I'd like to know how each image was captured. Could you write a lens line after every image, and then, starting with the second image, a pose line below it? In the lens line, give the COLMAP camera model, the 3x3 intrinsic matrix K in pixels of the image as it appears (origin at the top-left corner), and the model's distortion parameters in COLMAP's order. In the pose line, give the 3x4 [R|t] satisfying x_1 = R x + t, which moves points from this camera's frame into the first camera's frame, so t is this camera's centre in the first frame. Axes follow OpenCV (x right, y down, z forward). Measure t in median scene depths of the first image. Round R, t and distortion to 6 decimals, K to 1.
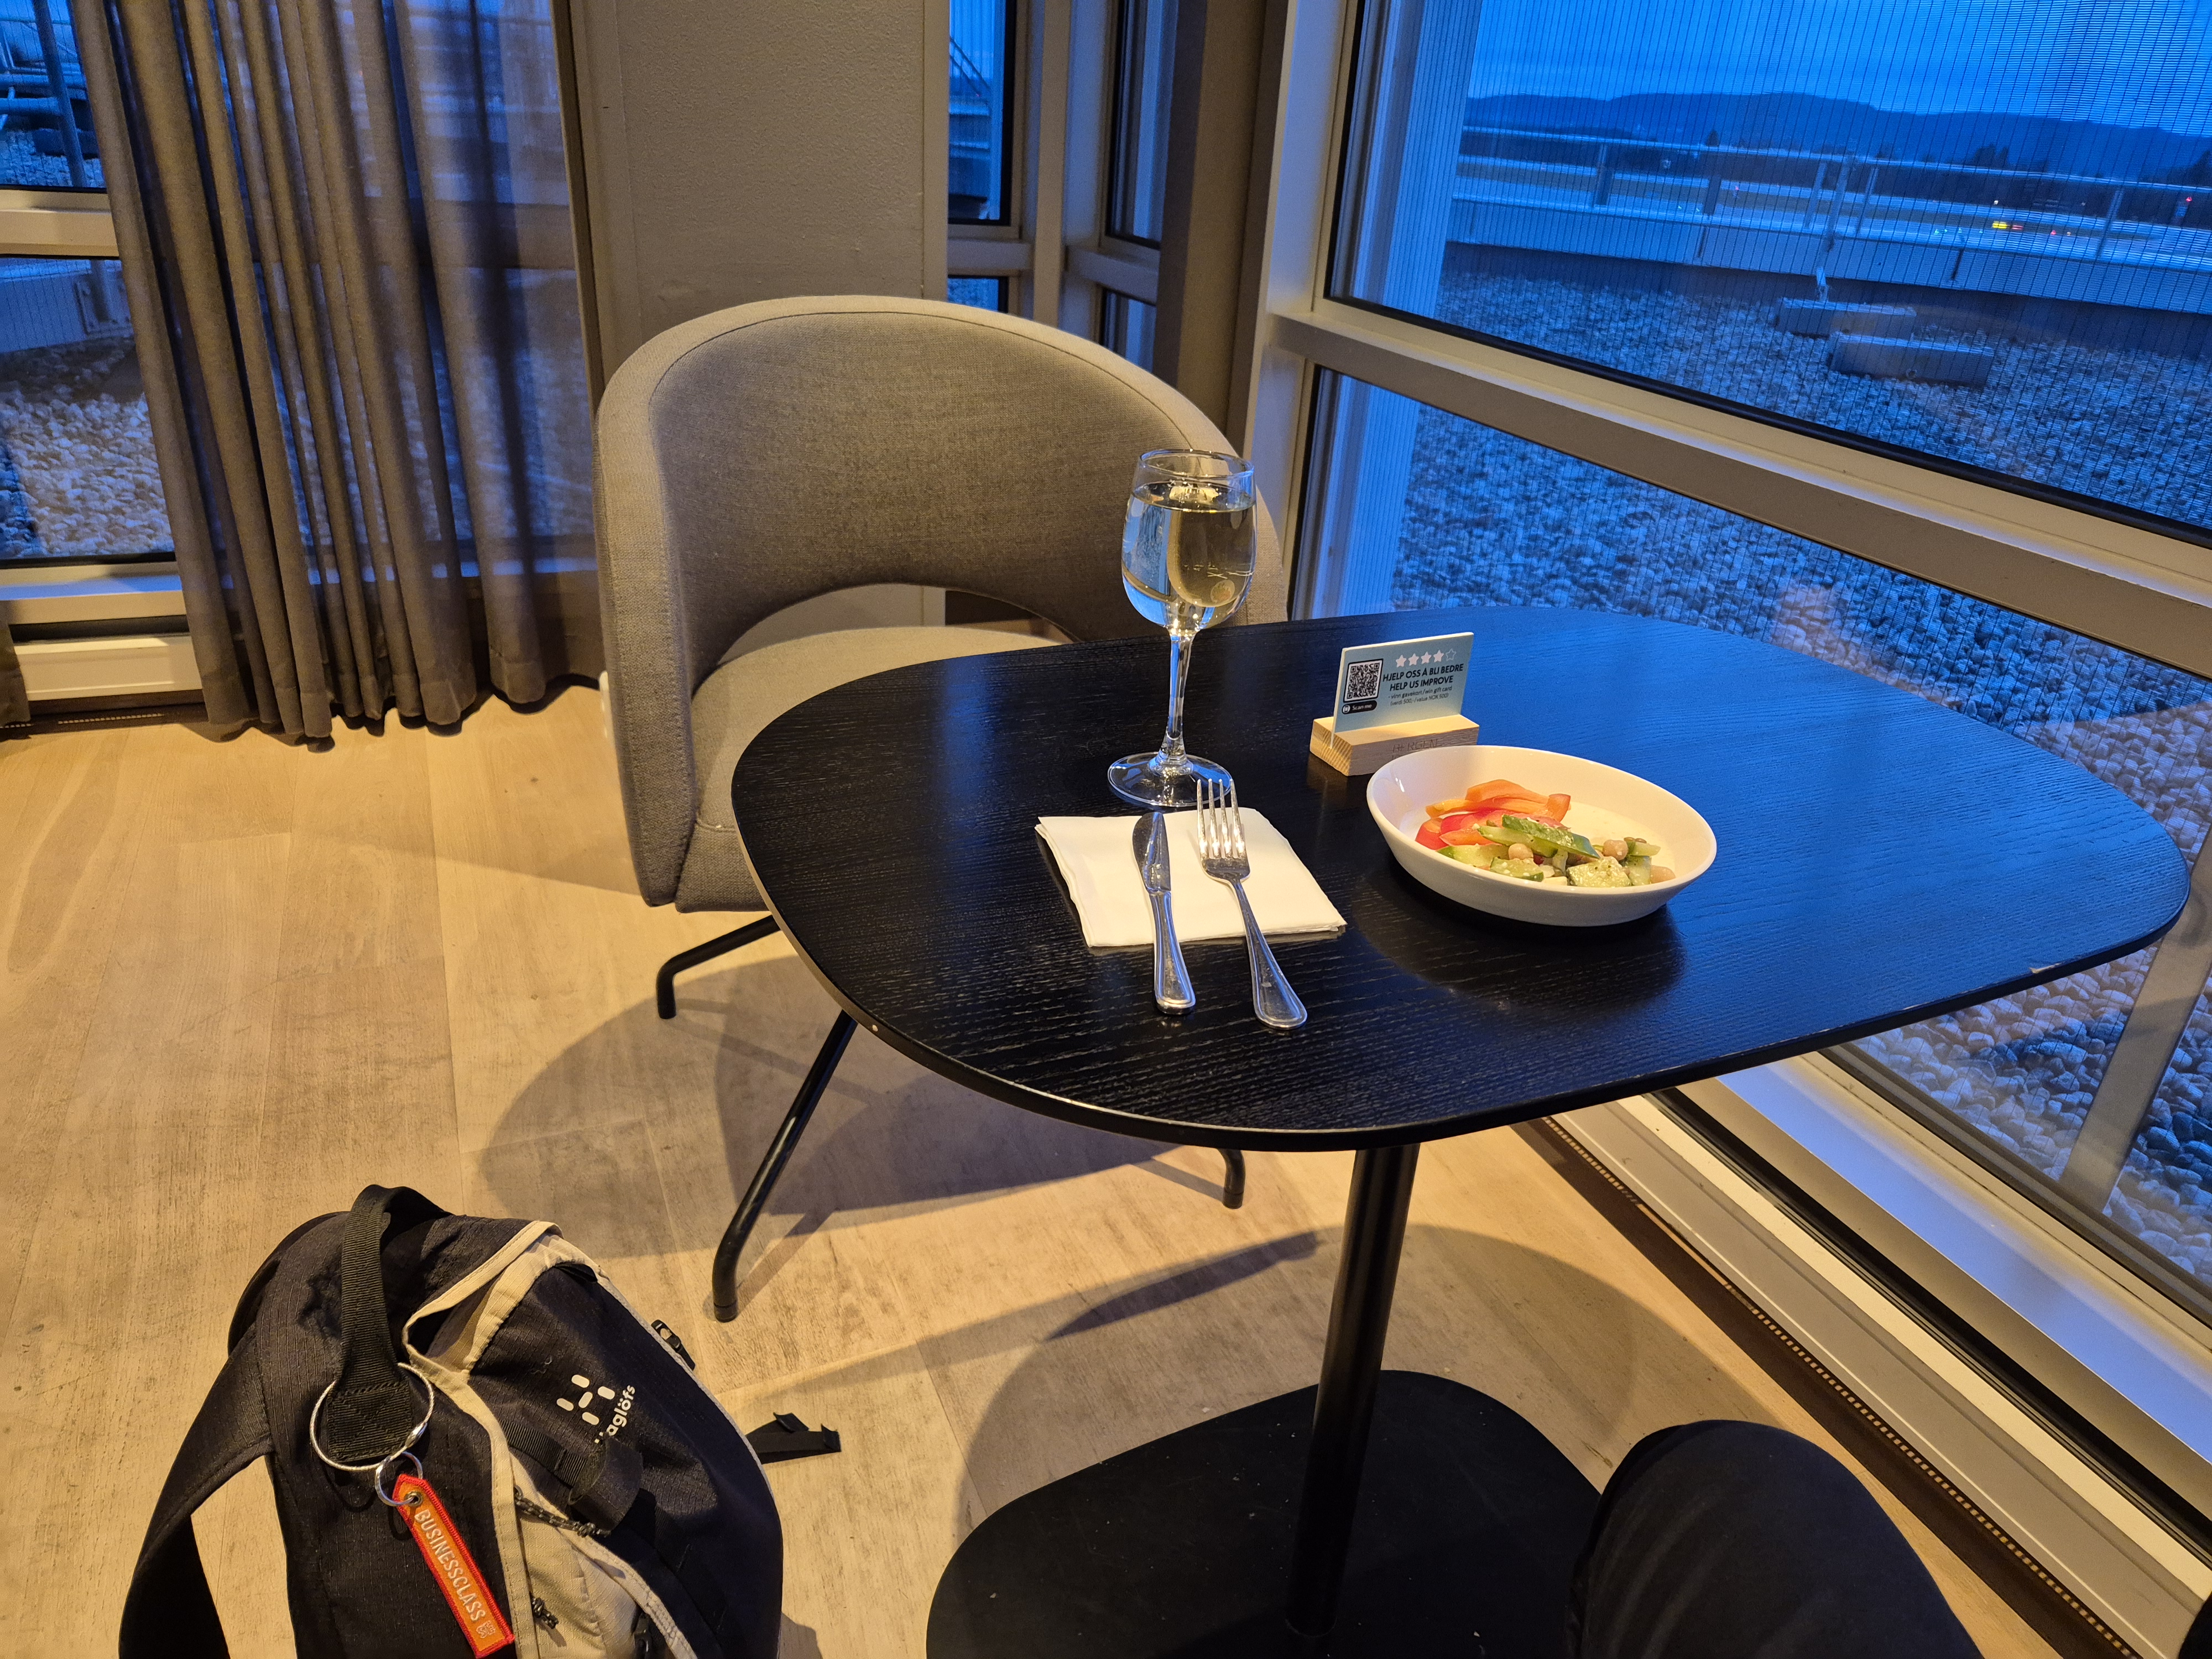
lens RADIAL K [[1464.8, 0, 1106.0], [0, 1464.8, 829.5], [0, 0, 1]] dist [0.045136, -0.001538]
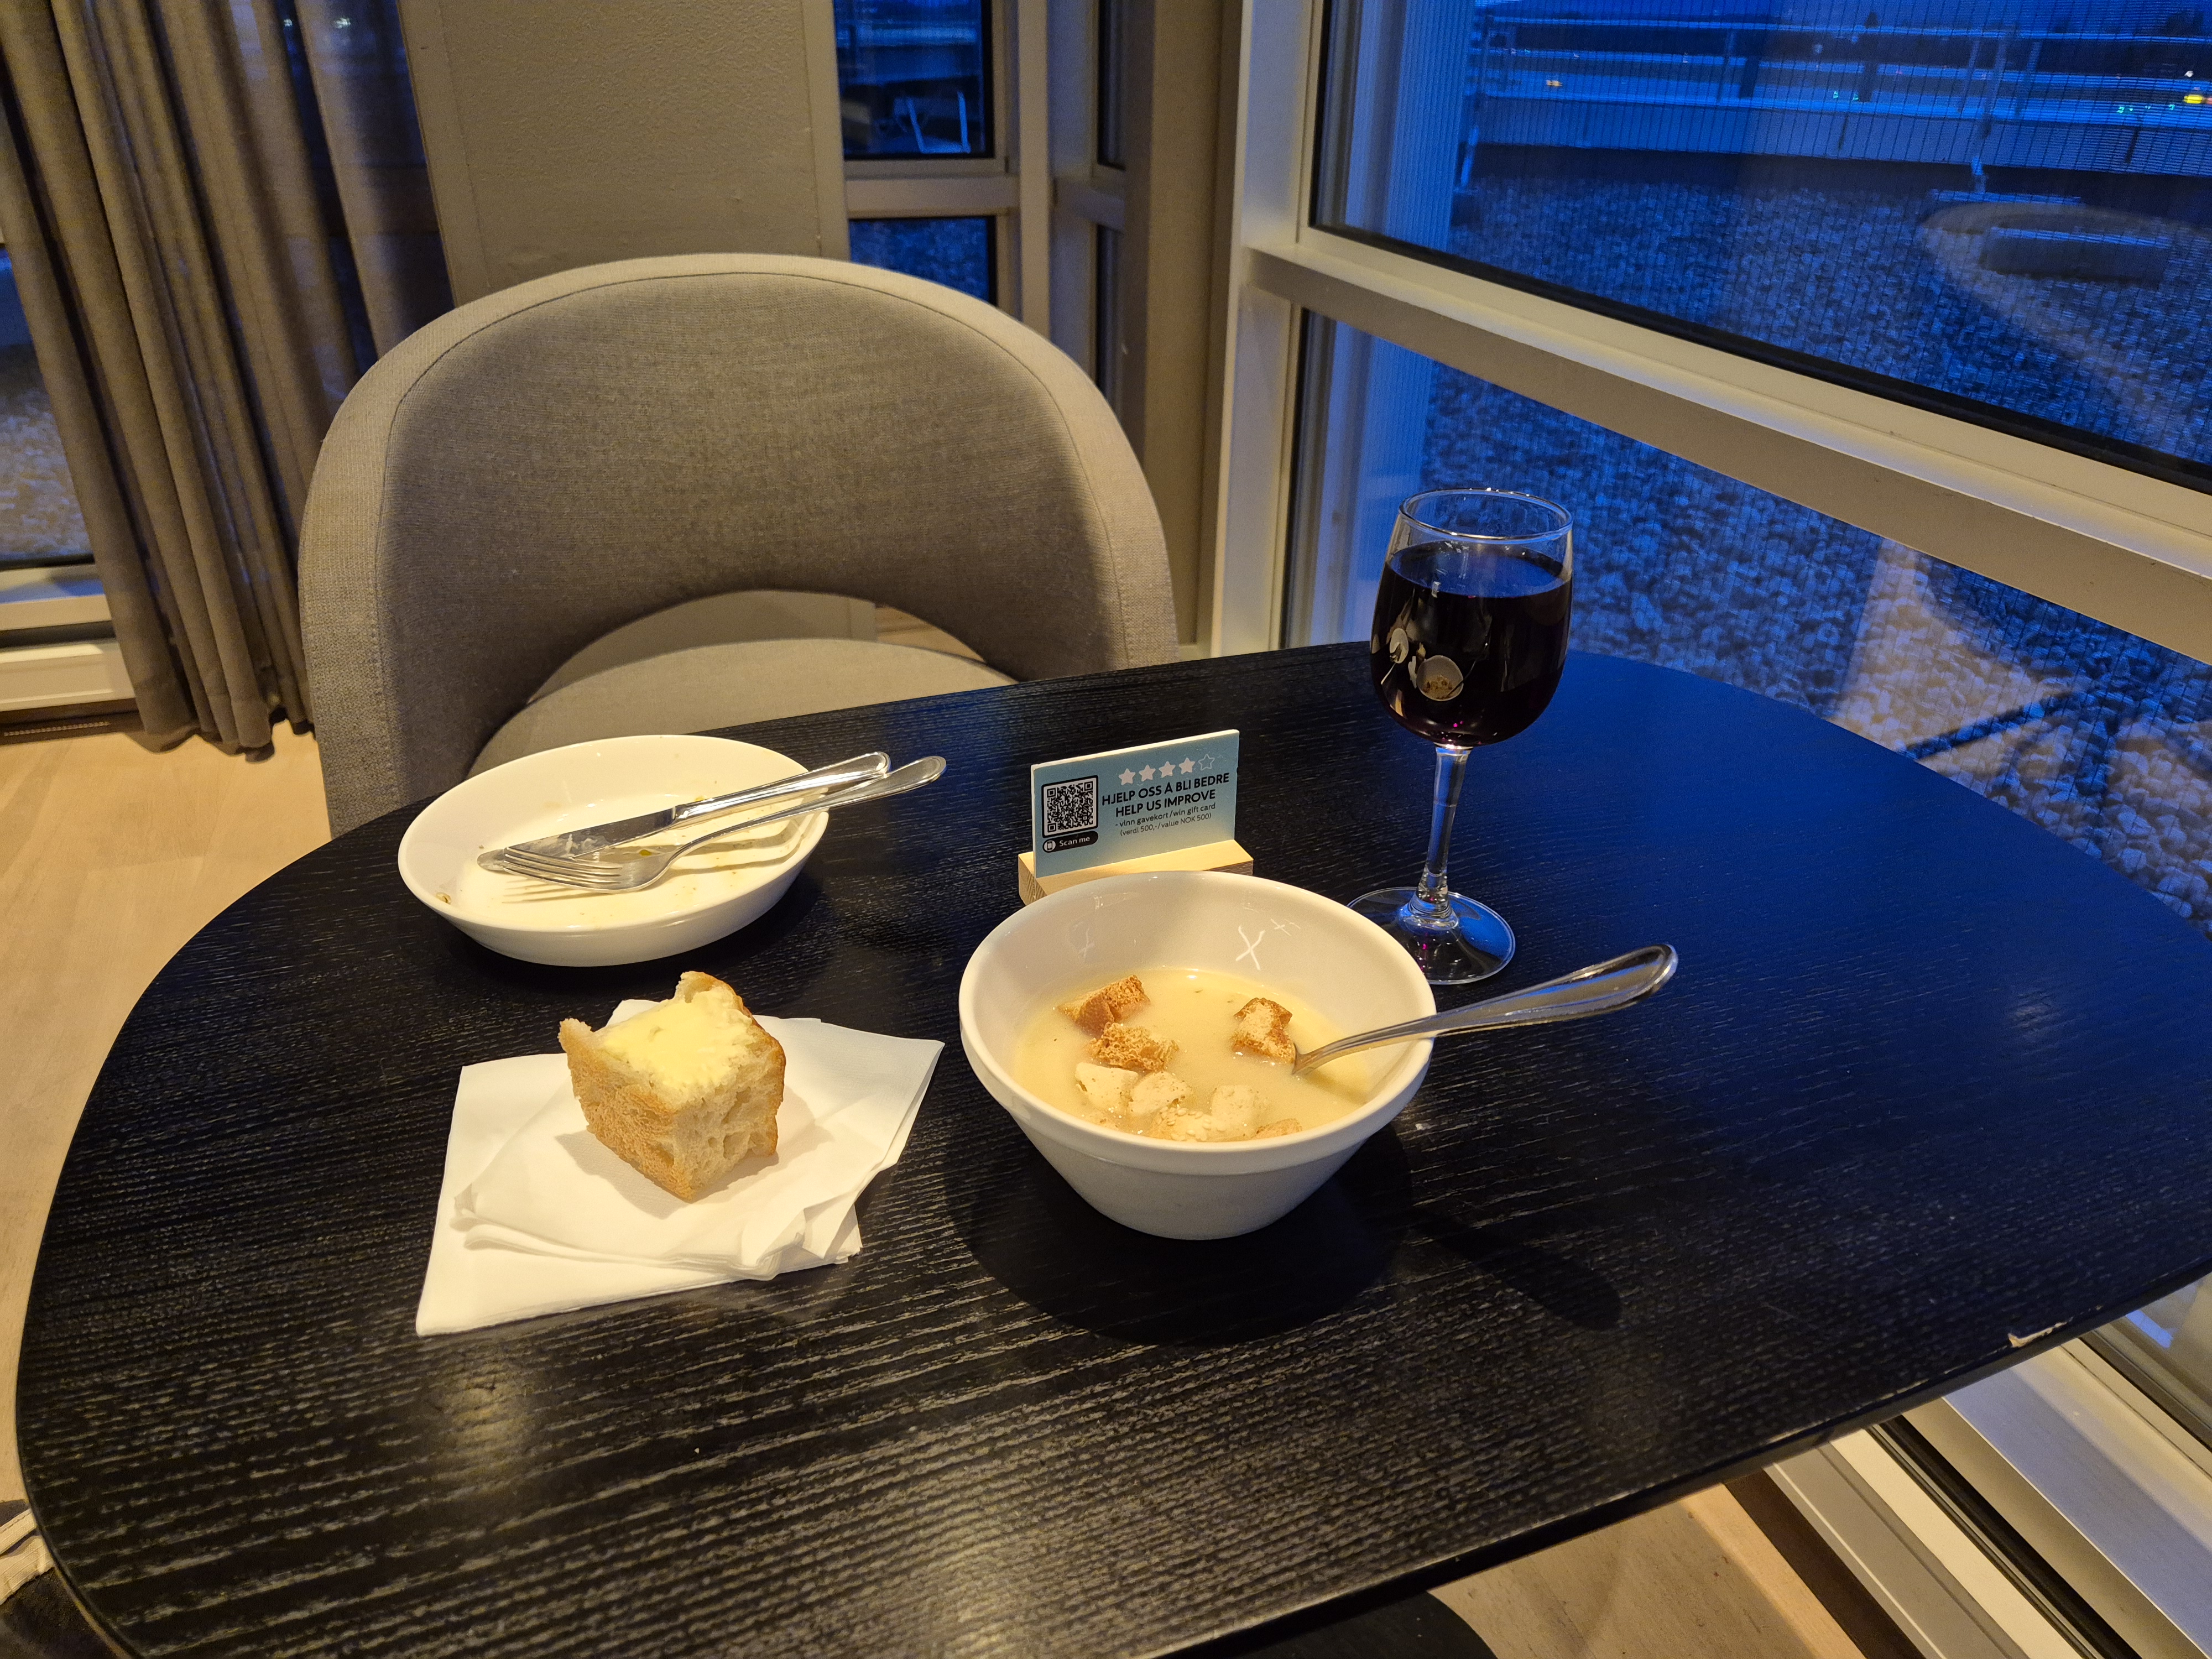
lens RADIAL K [[1470.2, 0, 1102.5], [0, 1470.2, 813.4], [0, 0, 1]] dist [0.042806, -0.019470]
pose [[0.995987, -0.011112, -0.088809, 0.075432], [0.013970, 0.999402, 0.031628, -0.035788], [0.088404, -0.032742, 0.995546, 0.089351]]
